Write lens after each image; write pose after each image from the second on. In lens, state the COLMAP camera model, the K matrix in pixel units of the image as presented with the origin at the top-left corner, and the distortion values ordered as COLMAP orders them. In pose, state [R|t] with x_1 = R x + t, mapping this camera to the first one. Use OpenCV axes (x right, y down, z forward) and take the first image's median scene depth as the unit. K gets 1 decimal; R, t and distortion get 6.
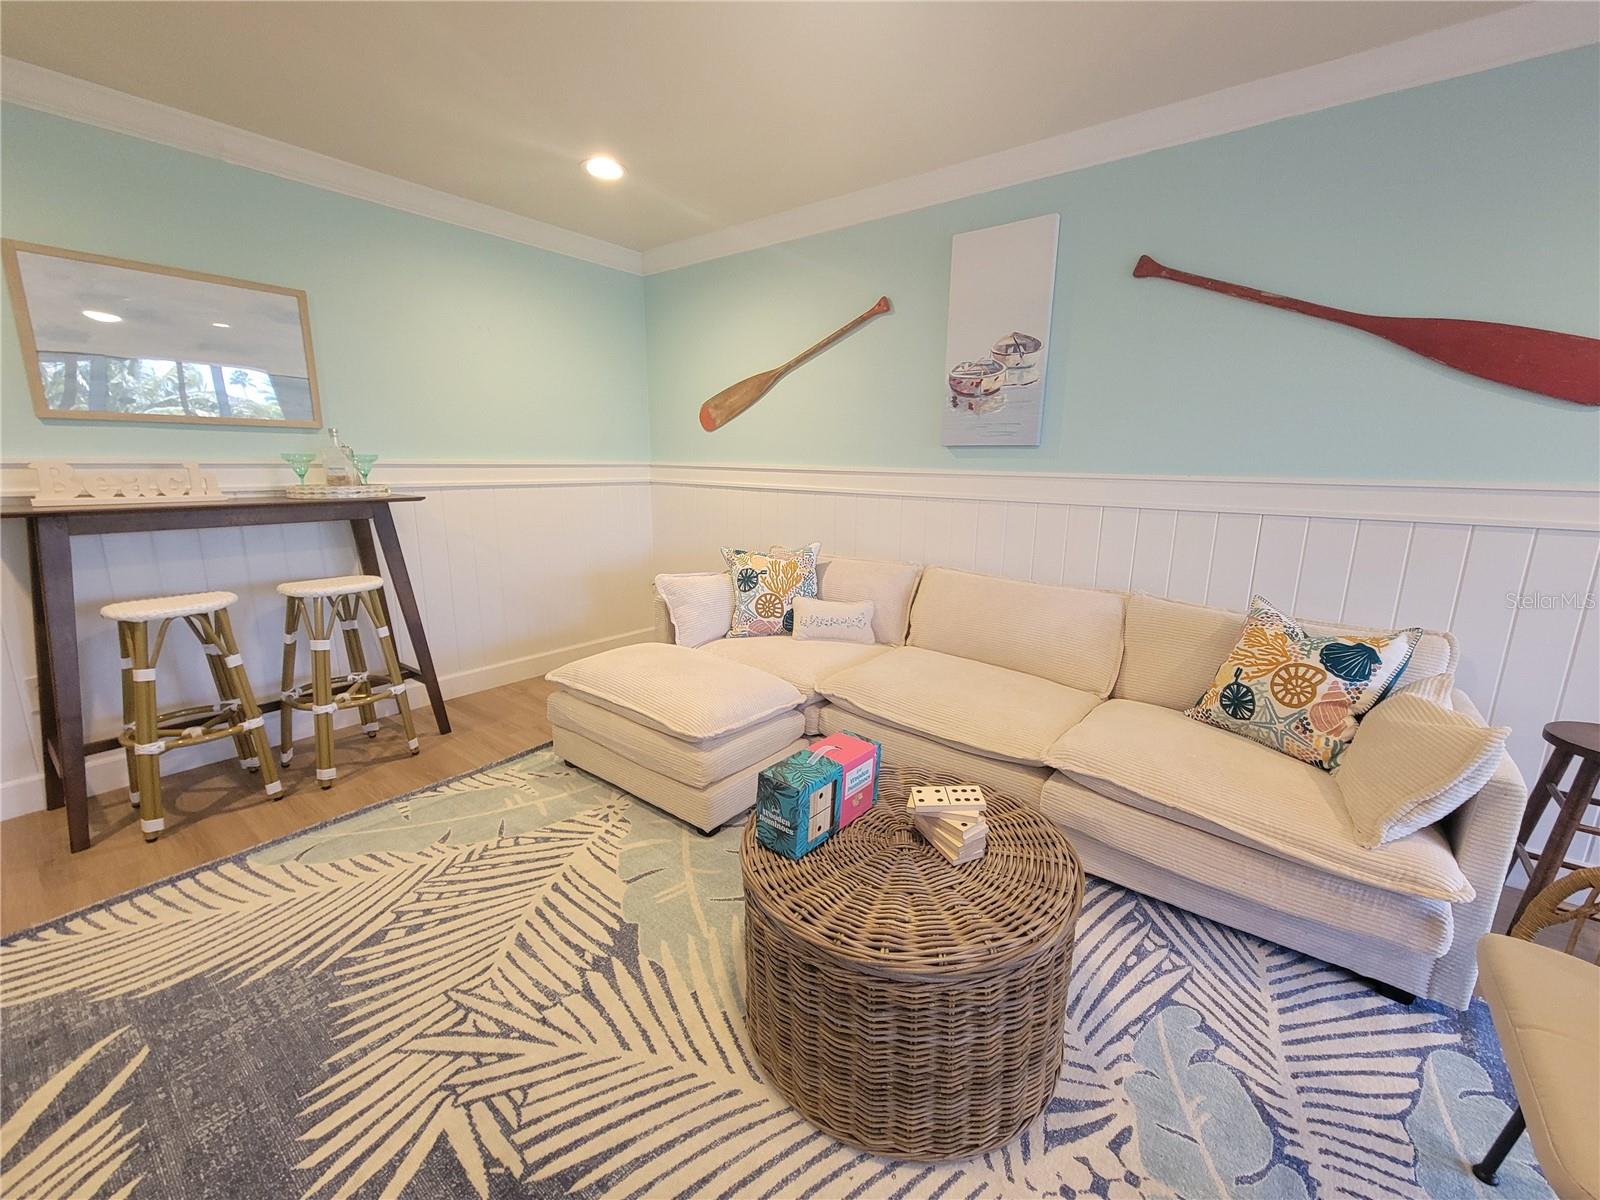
lens RADIAL K [[650.2, 0, 810.3], [0, 650.2, 595.9], [0, 0, 1]] dist [0.000376, -0.000551]
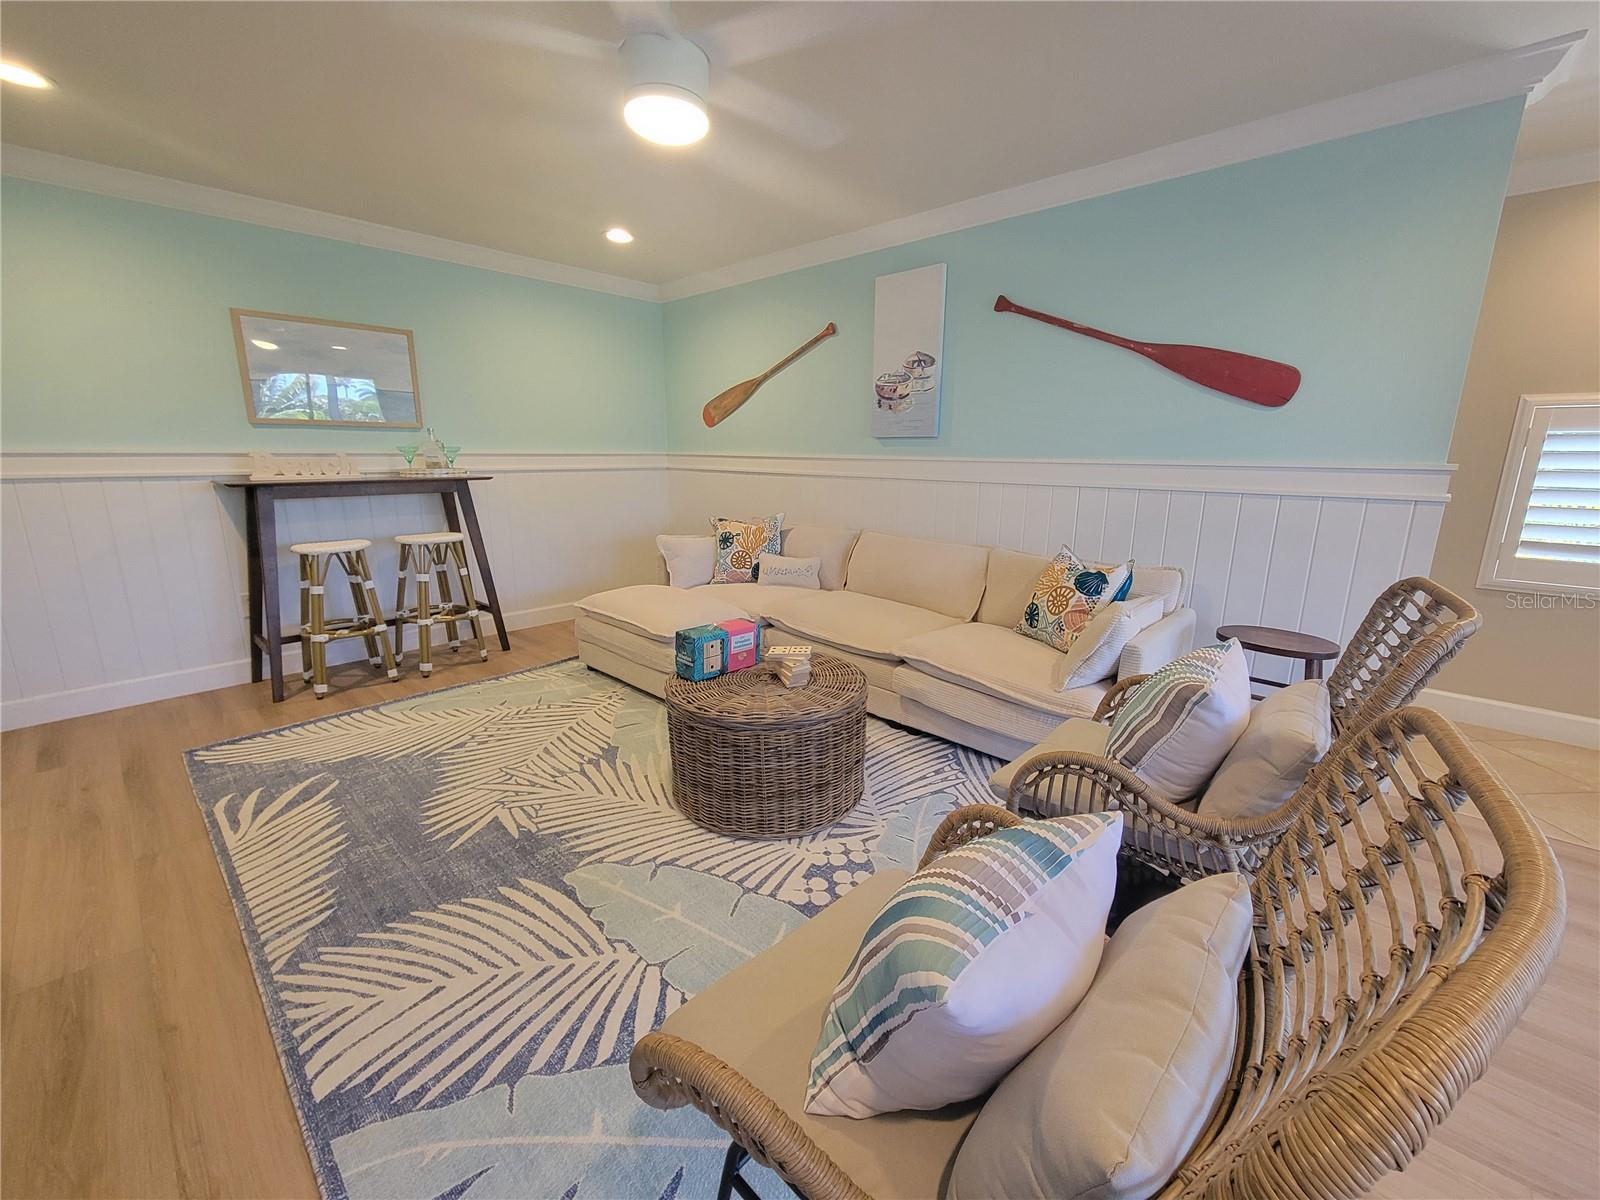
lens RADIAL K [[649.1, 0, 813.7], [0, 649.1, 597.9], [0, 0, 1]] dist [0.001117, 0.000286]
pose [[0.996597, 0.013183, -0.081365, 0.249302], [-0.011973, 0.999811, 0.015347, 0.091562], [0.081552, -0.014320, 0.996566, -0.395582]]
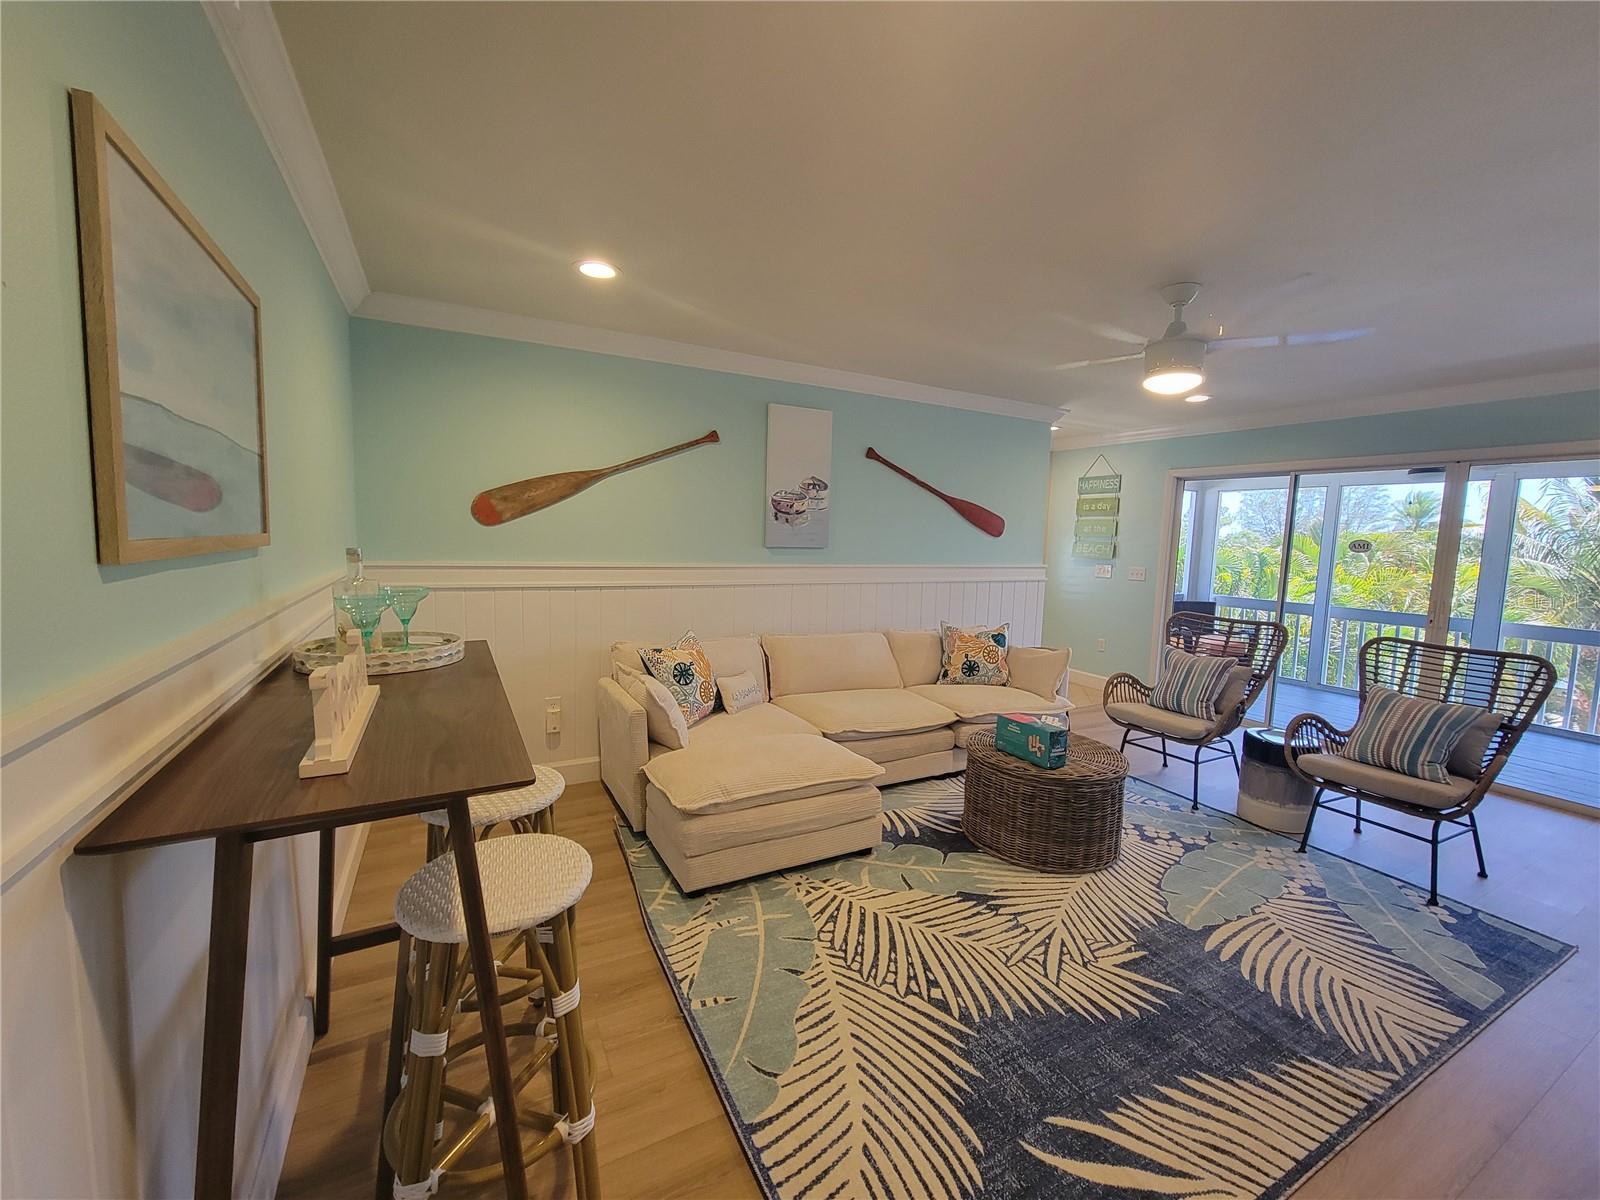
lens RADIAL K [[649.1, 0, 813.7], [0, 649.1, 597.9], [0, 0, 1]] dist [0.001117, 0.000286]
pose [[0.400193, -0.093930, 0.911605, -1.290094], [0.165690, 0.985756, 0.028833, -0.188257], [-0.901328, 0.139505, 0.410056, 0.464148]]
